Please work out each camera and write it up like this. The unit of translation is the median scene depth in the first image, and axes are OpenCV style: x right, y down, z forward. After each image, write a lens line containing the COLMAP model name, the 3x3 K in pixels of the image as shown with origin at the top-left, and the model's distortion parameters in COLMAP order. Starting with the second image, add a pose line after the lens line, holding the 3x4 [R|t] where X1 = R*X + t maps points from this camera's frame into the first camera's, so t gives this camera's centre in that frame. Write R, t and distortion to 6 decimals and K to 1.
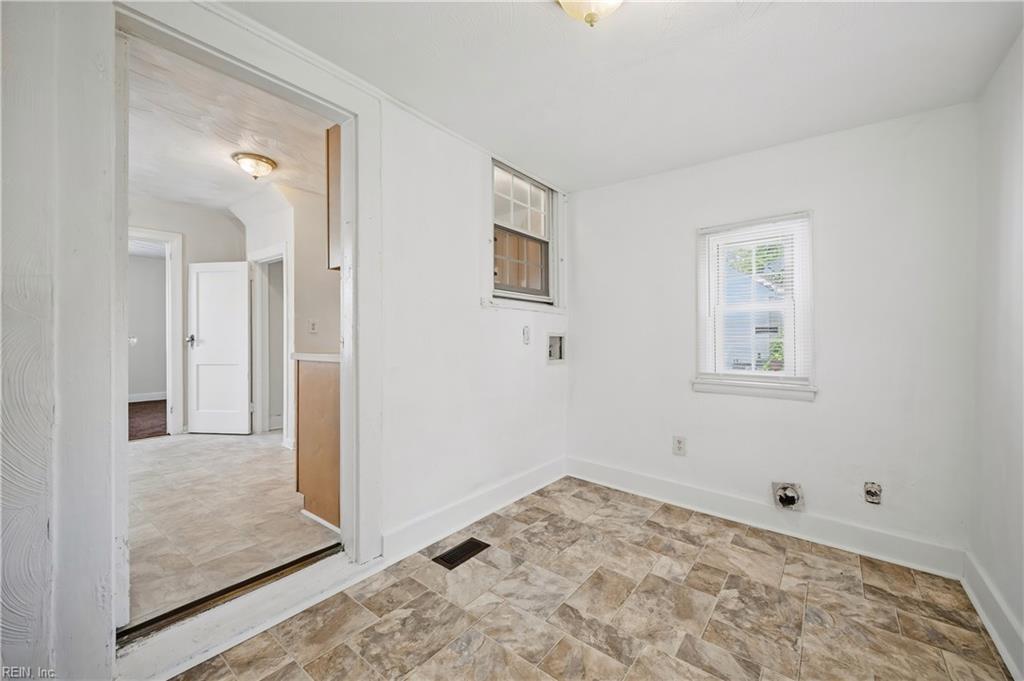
lens RADIAL K [[406.4, 0, 515.6], [0, 406.4, 337.5], [0, 0, 1]] dist [-0.004151, 0.000894]
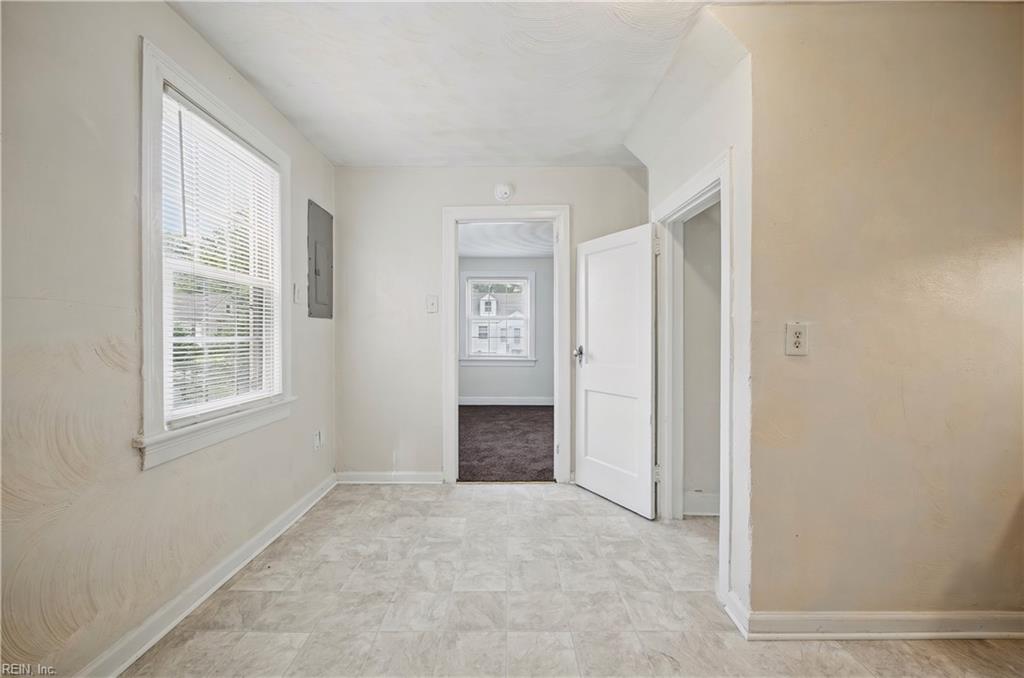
lens RADIAL K [[406.4, 0, 507.4], [0, 406.4, 339.1], [0, 0, 1]] dist [-0.004151, 0.000894]
pose [[0.607105, 0.013710, -0.794503, -0.317584], [0.001485, 0.999830, 0.018388, -0.032294], [0.794620, -0.012344, 0.606981, 0.475463]]
